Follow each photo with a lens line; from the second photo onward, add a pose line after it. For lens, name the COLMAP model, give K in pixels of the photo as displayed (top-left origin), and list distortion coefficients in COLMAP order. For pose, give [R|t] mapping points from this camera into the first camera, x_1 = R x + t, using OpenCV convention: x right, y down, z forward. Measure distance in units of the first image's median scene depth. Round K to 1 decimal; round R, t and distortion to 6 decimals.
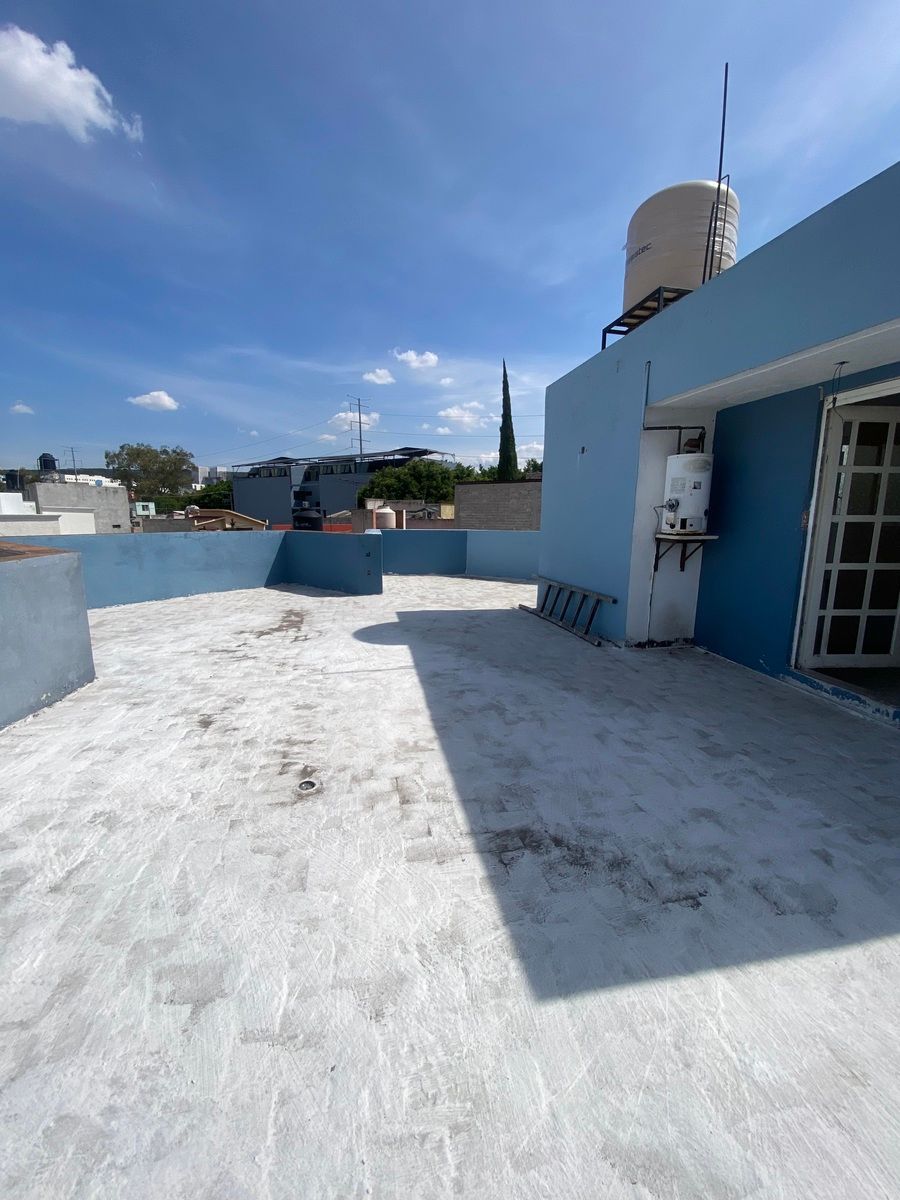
lens RADIAL K [[491.0, 0, 450.0], [0, 491.0, 600.0], [0, 0, 1]] dist [0.000530, -0.022887]
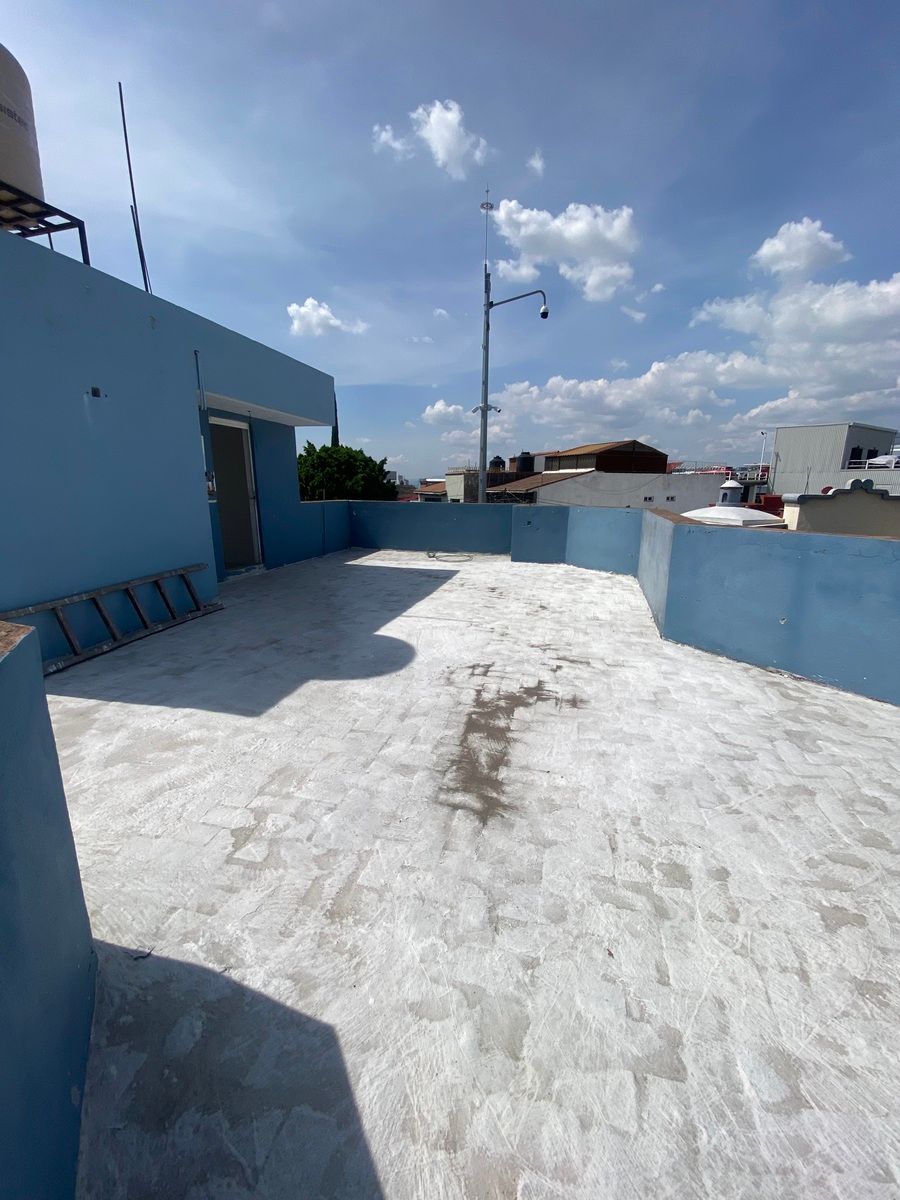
lens RADIAL K [[485.7, 0, 450.0], [0, 485.7, 600.0], [0, 0, 1]] dist [0.025381, -0.022181]
pose [[-0.912439, -0.108722, 0.394506, -0.781487], [0.055825, 0.921976, 0.383201, -0.419210], [-0.405388, 0.371671, -0.835177, 2.308786]]
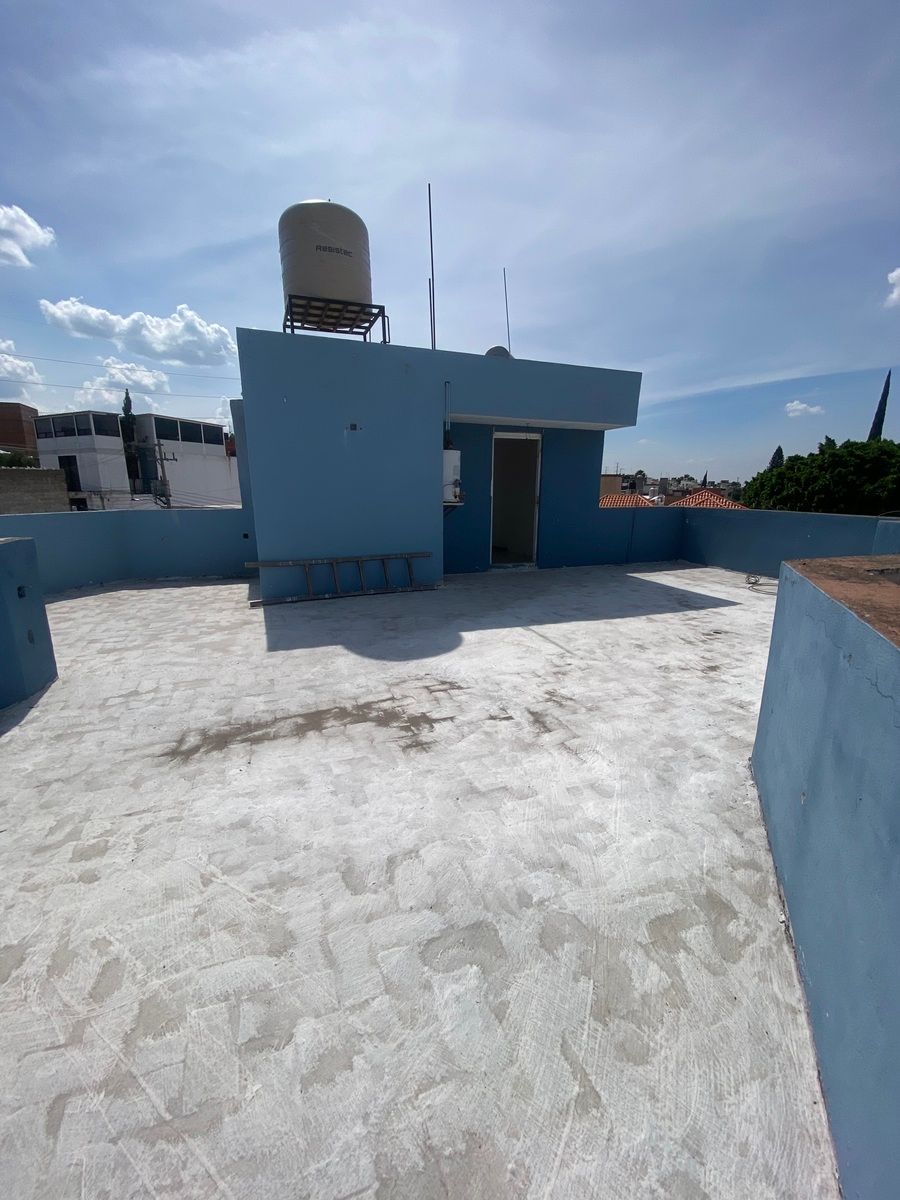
lens RADIAL K [[485.7, 0, 450.0], [0, 485.7, 600.0], [0, 0, 1]] dist [0.025381, -0.022181]
pose [[-0.176812, -0.232276, 0.956444, -1.329307], [0.163384, 0.951345, 0.261242, -0.295854], [-0.970589, 0.202459, -0.130259, 1.552070]]
